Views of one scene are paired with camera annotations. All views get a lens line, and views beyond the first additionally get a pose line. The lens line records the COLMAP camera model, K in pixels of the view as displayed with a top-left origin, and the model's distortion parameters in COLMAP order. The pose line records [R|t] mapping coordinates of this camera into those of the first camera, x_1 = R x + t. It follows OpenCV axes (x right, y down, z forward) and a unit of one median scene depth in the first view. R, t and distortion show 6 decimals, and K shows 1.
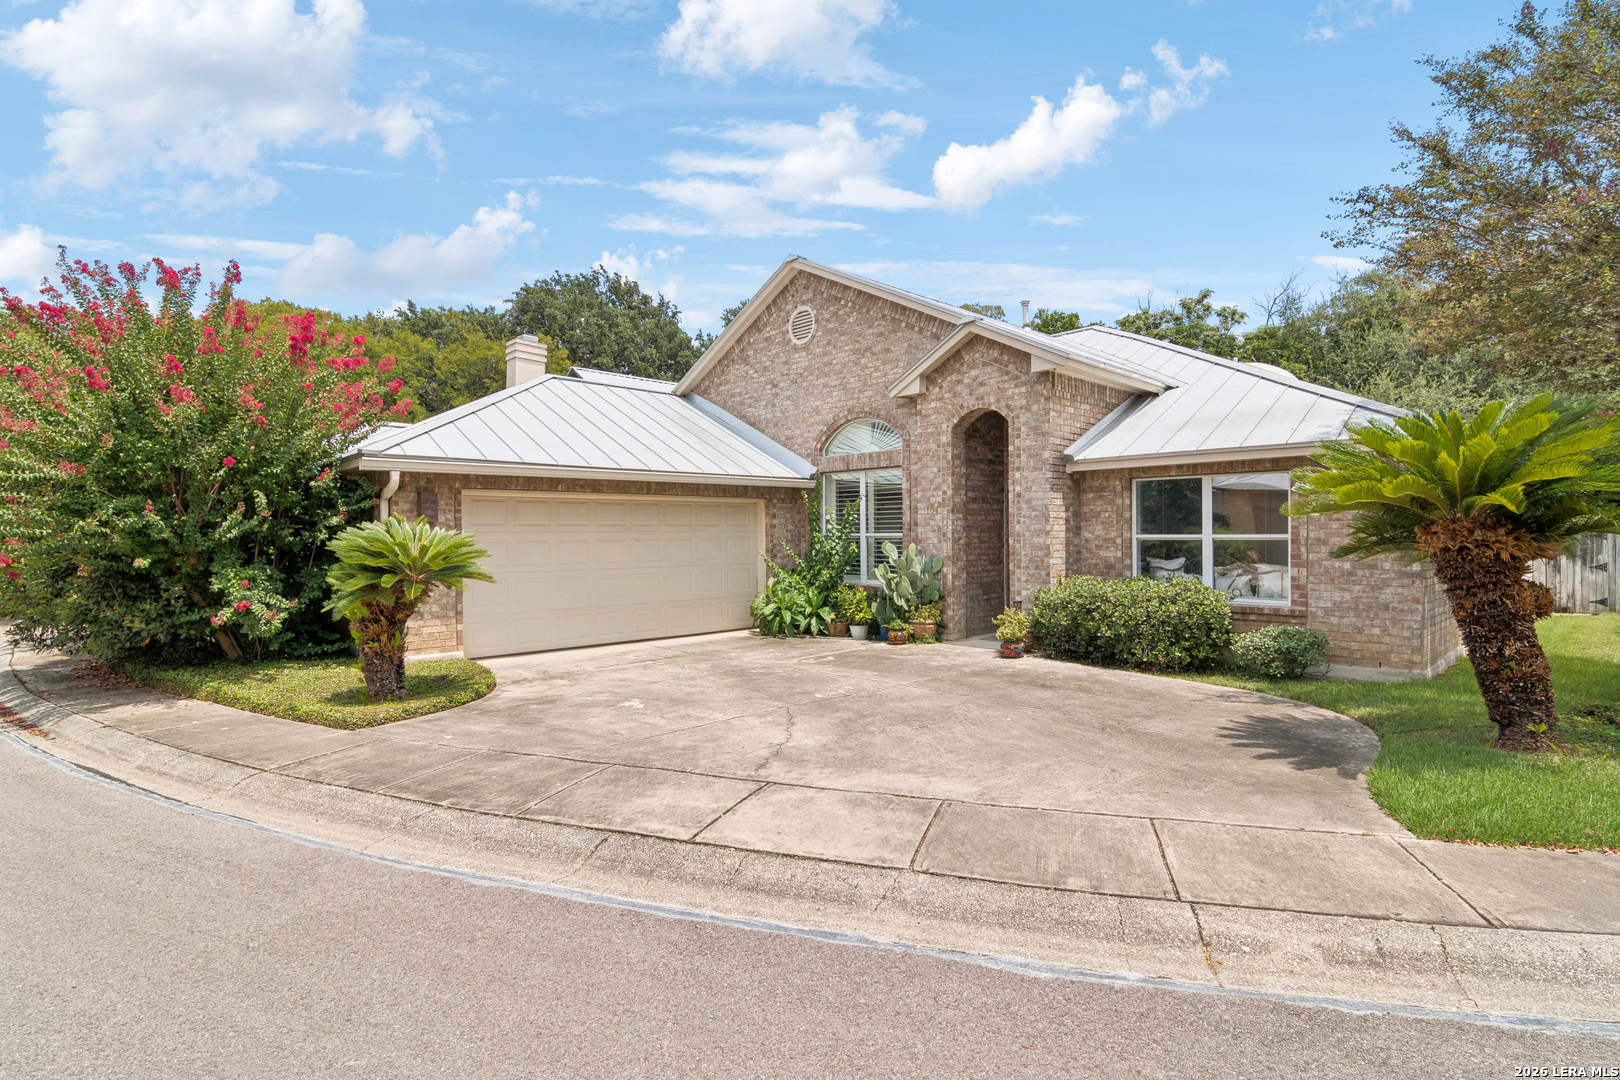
lens RADIAL K [[787.3, 0, 810.0], [0, 787.3, 540.0], [0, 0, 1]] dist [-0.012155, 0.000160]
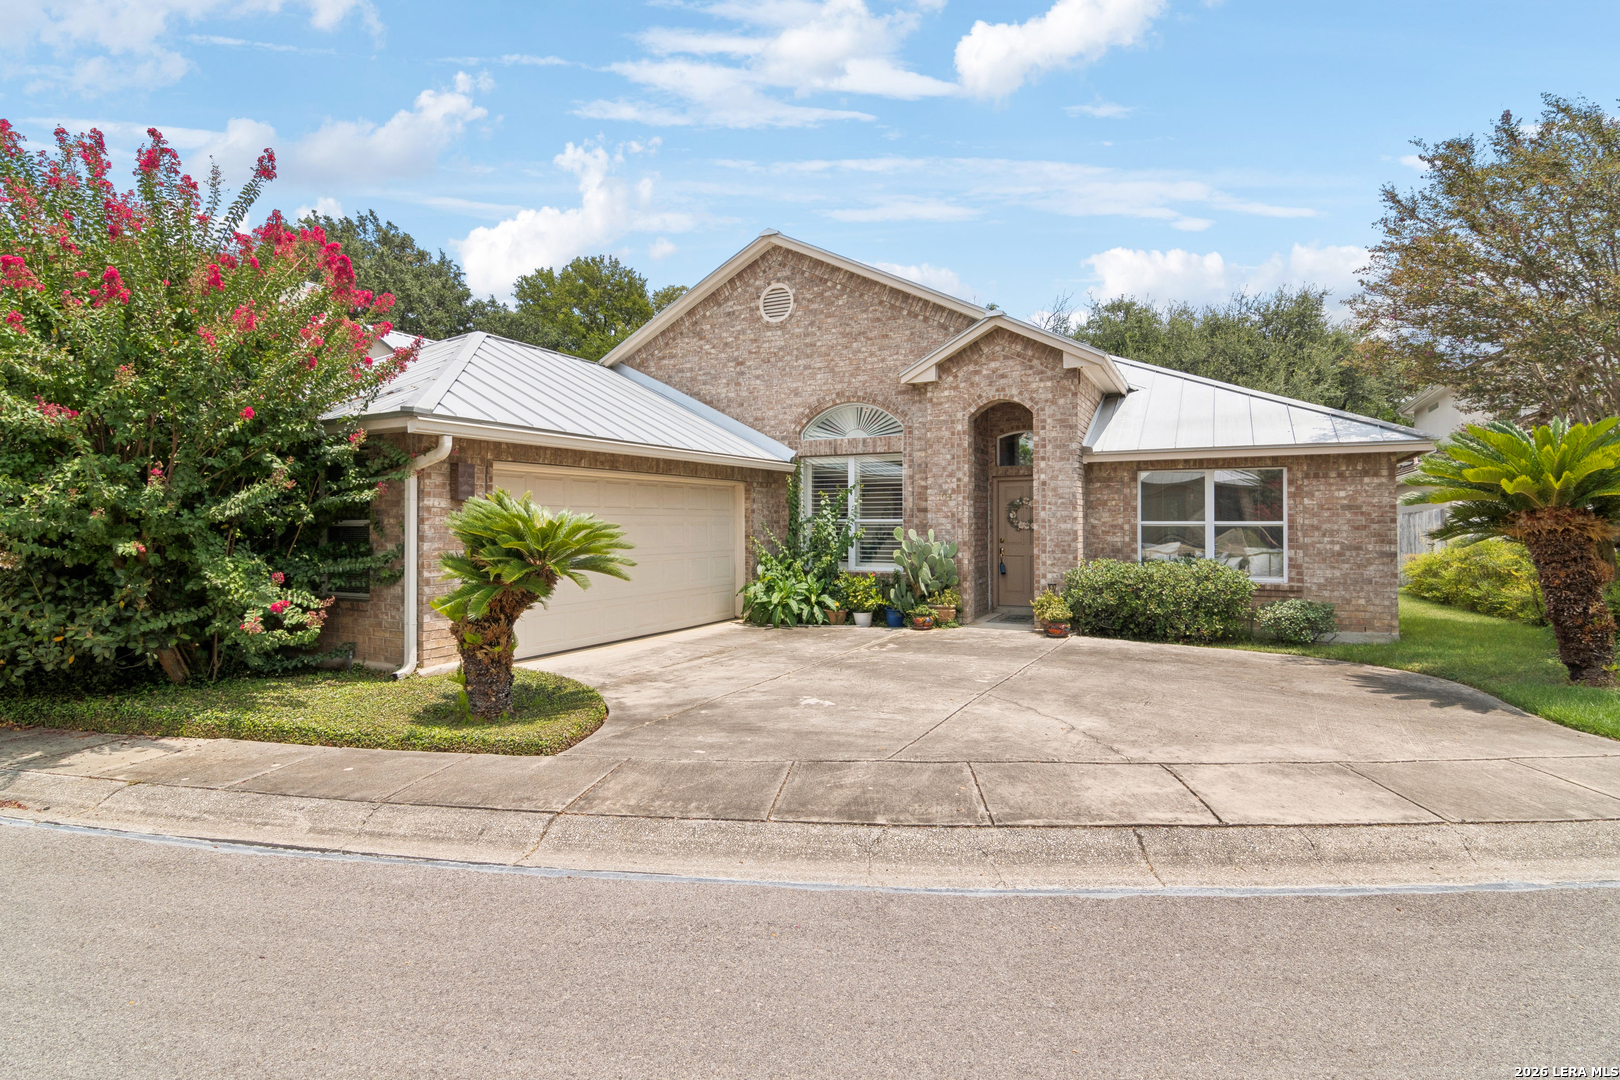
lens RADIAL K [[797.6, 0, 809.8], [0, 797.6, 518.5], [0, 0, 1]] dist [-0.011345, -0.001805]
pose [[0.947094, 0.007952, 0.320859, -0.372638], [-0.003293, 0.999881, -0.015061, 0.007370], [-0.320941, 0.013207, 0.947007, 0.087348]]
